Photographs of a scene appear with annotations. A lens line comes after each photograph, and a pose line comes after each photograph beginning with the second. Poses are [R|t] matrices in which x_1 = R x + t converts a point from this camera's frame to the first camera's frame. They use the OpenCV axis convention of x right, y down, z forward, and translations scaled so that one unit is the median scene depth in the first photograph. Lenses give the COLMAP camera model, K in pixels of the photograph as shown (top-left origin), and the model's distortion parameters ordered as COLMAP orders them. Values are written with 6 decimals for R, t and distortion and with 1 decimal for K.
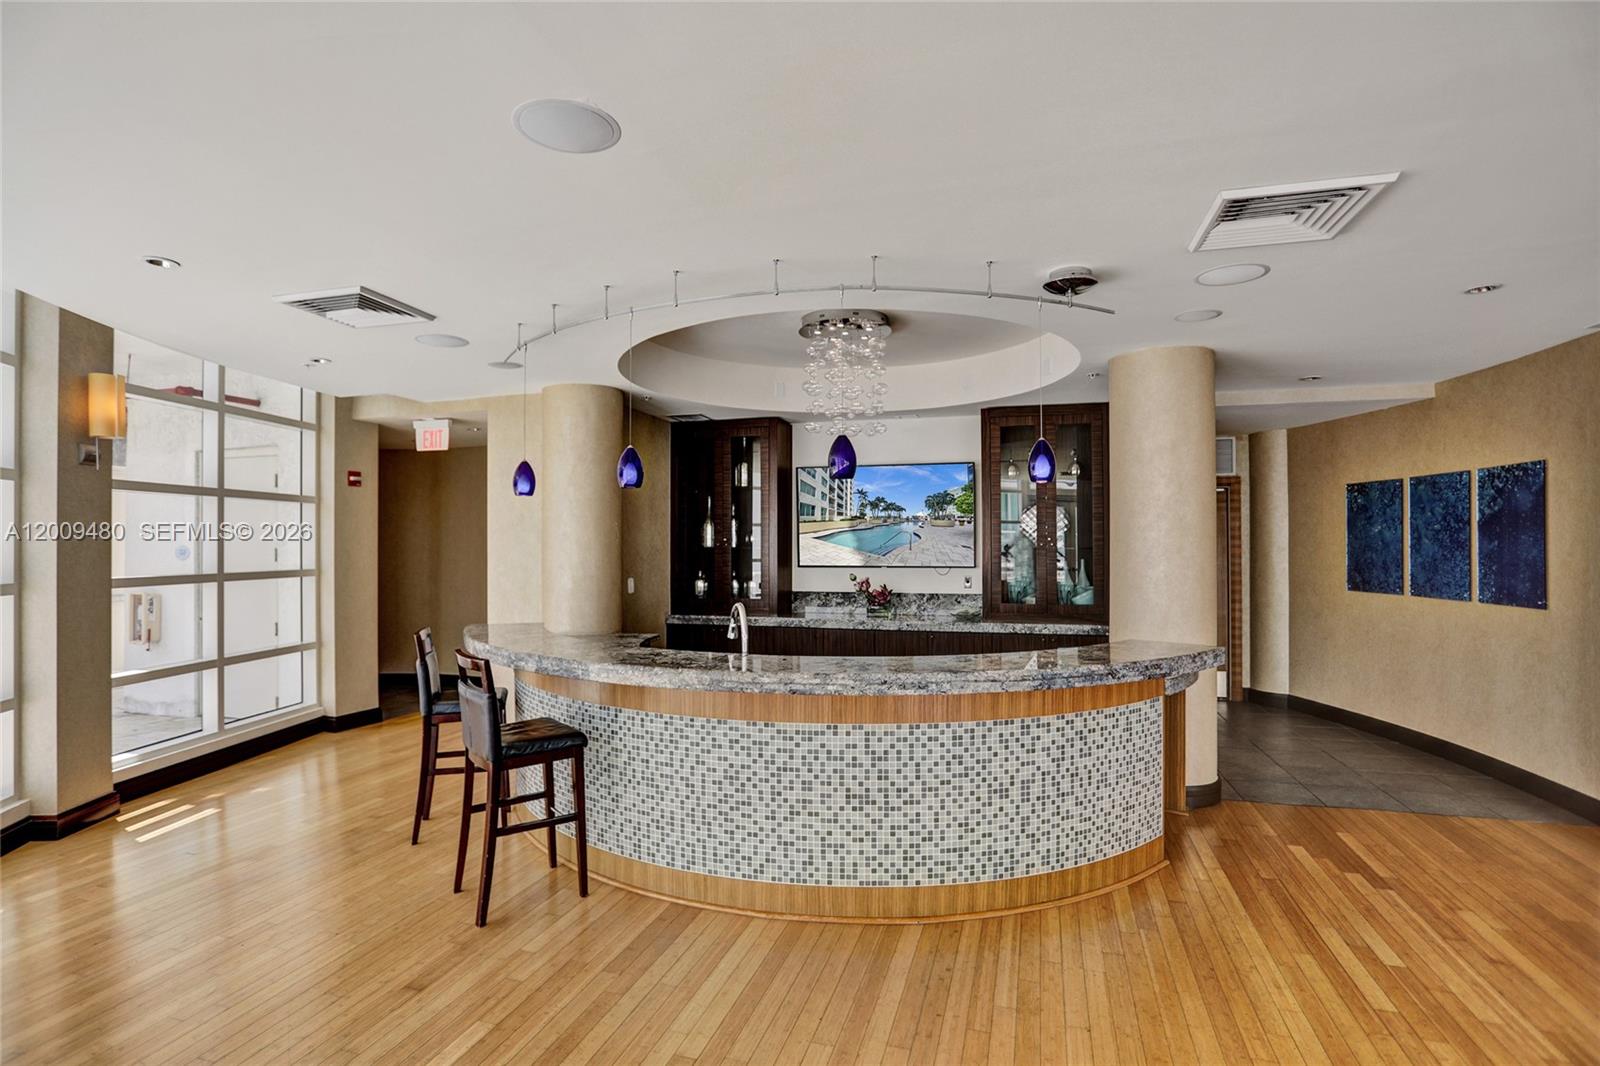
lens RADIAL K [[775.7, 0, 802.3], [0, 775.7, 538.6], [0, 0, 1]] dist [-0.025324, 0.000667]
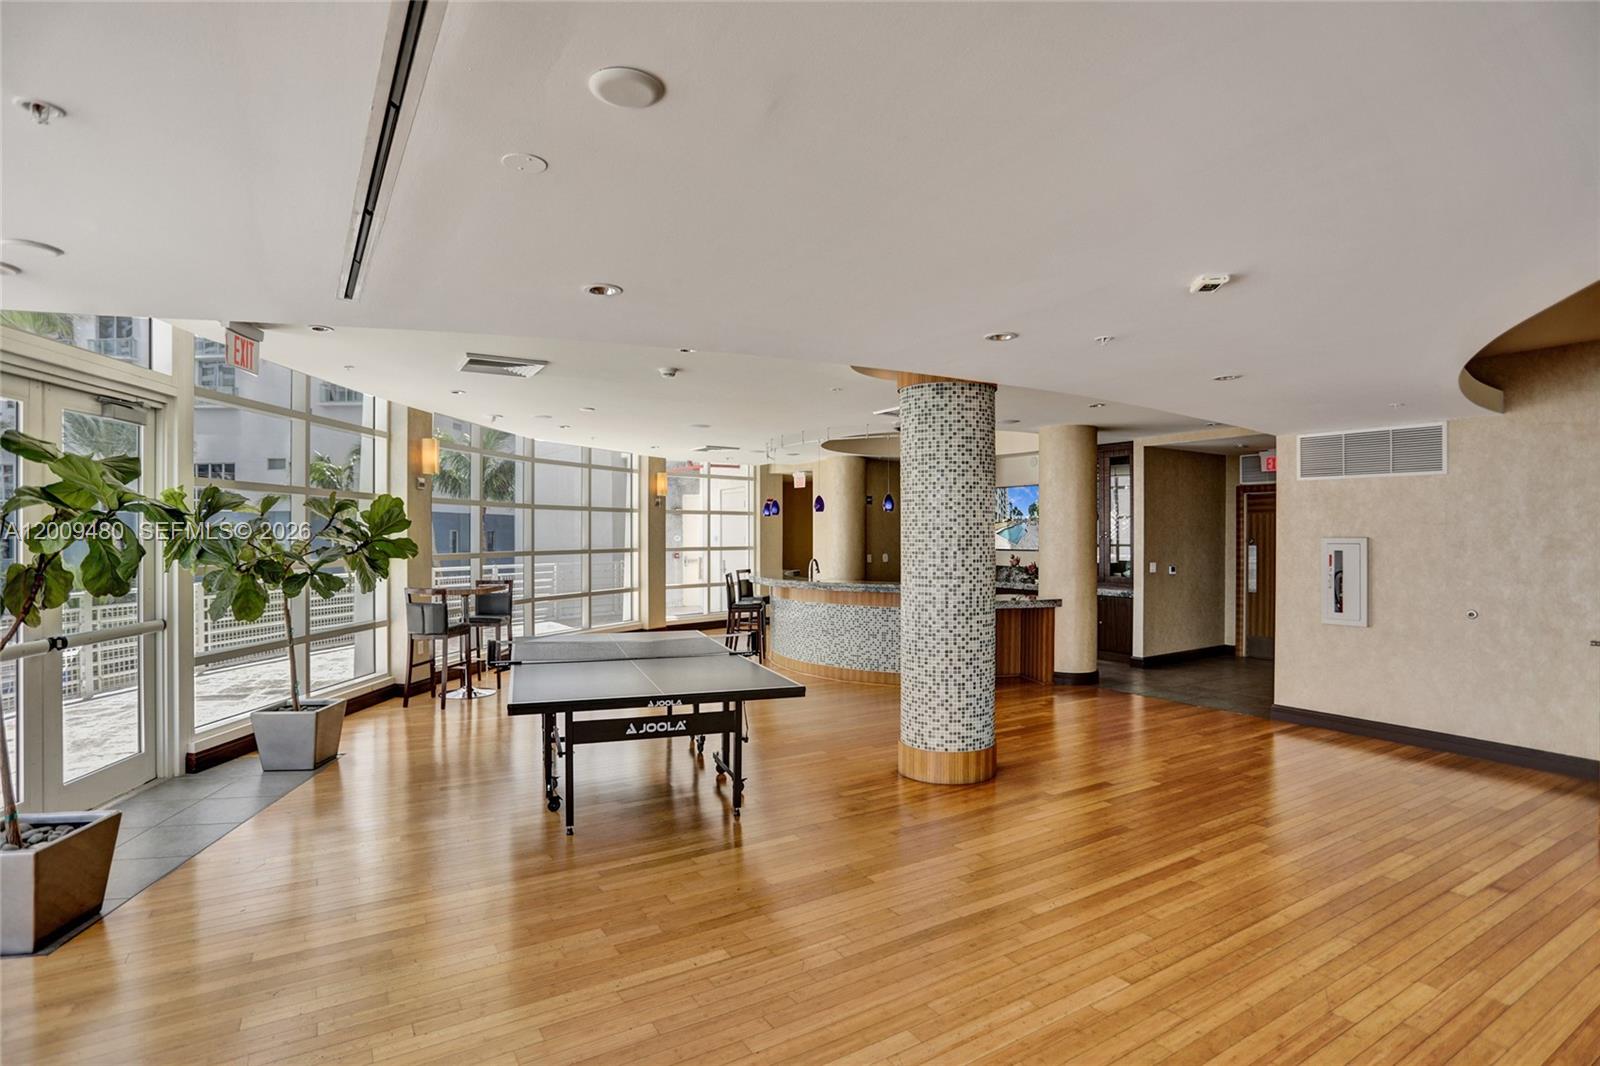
lens RADIAL K [[775.7, 0, 796.5], [0, 775.7, 534.6], [0, 0, 1]] dist [-0.025324, 0.000667]
pose [[0.752464, 0.001706, -0.658631, 1.208402], [0.001403, 0.999990, 0.004193, -0.005380], [0.658632, -0.004079, 0.752454, -0.733214]]
